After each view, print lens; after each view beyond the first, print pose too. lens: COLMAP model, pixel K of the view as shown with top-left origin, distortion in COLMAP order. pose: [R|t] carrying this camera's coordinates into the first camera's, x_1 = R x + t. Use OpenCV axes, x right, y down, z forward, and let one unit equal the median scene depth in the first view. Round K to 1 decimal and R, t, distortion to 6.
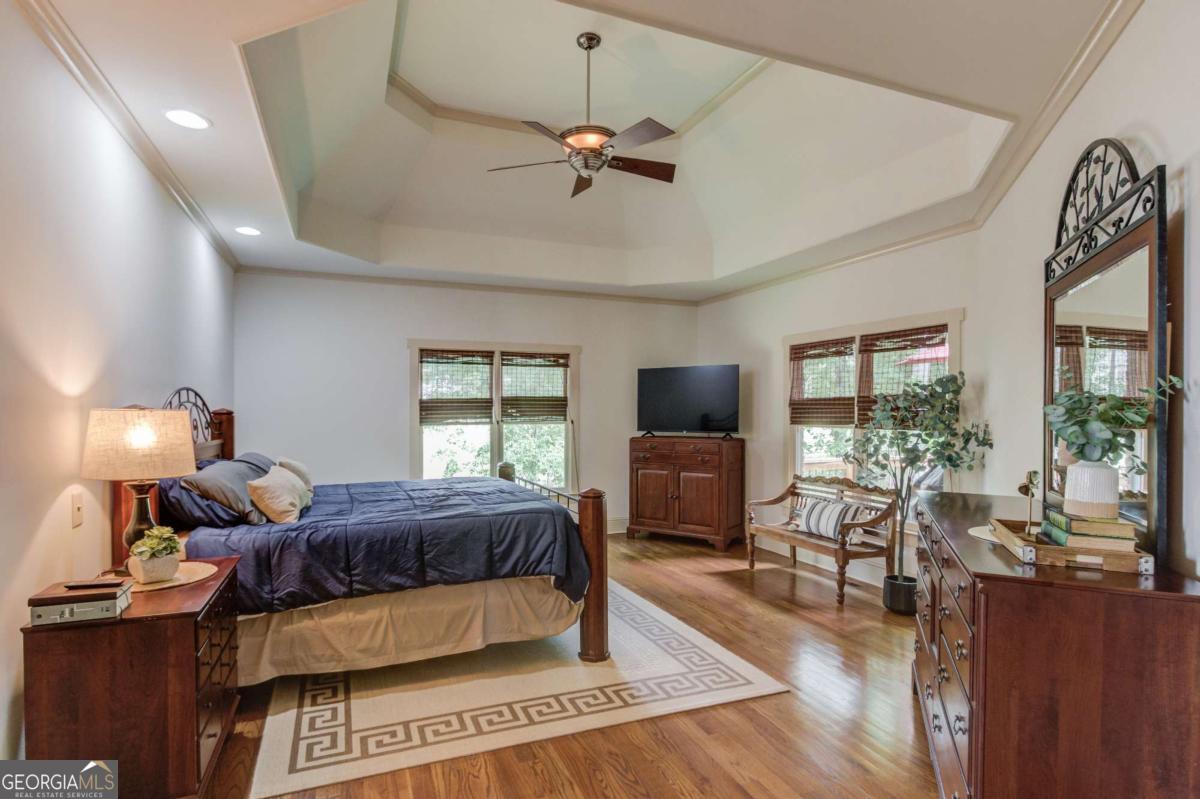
lens RADIAL K [[606.8, 0, 599.6], [0, 606.8, 400.9], [0, 0, 1]] dist [0.005257, 0.000803]
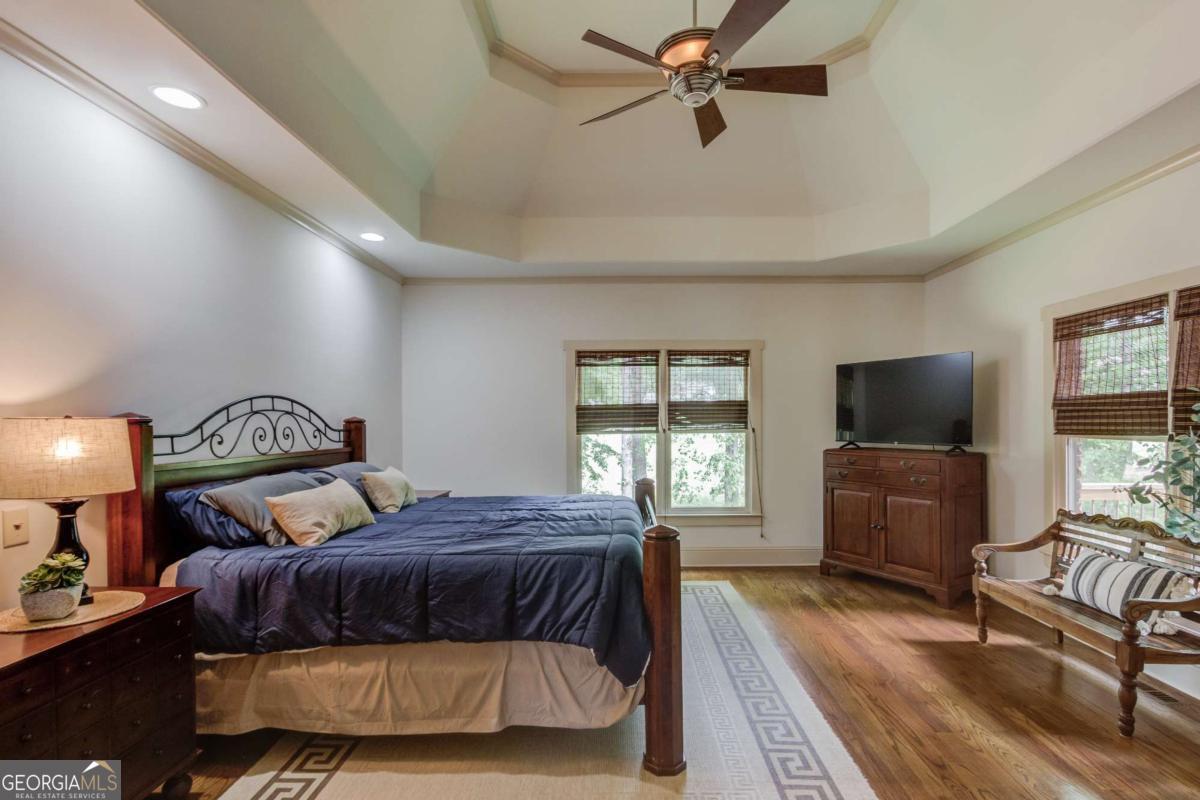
lens RADIAL K [[606.8, 0, 601.2], [0, 606.8, 412.9], [0, 0, 1]] dist [0.005257, 0.000803]
pose [[0.923459, -0.009904, -0.383570, 0.140812], [0.012769, 0.999906, 0.004924, 0.006245], [0.383486, -0.009445, 0.923499, 0.228894]]
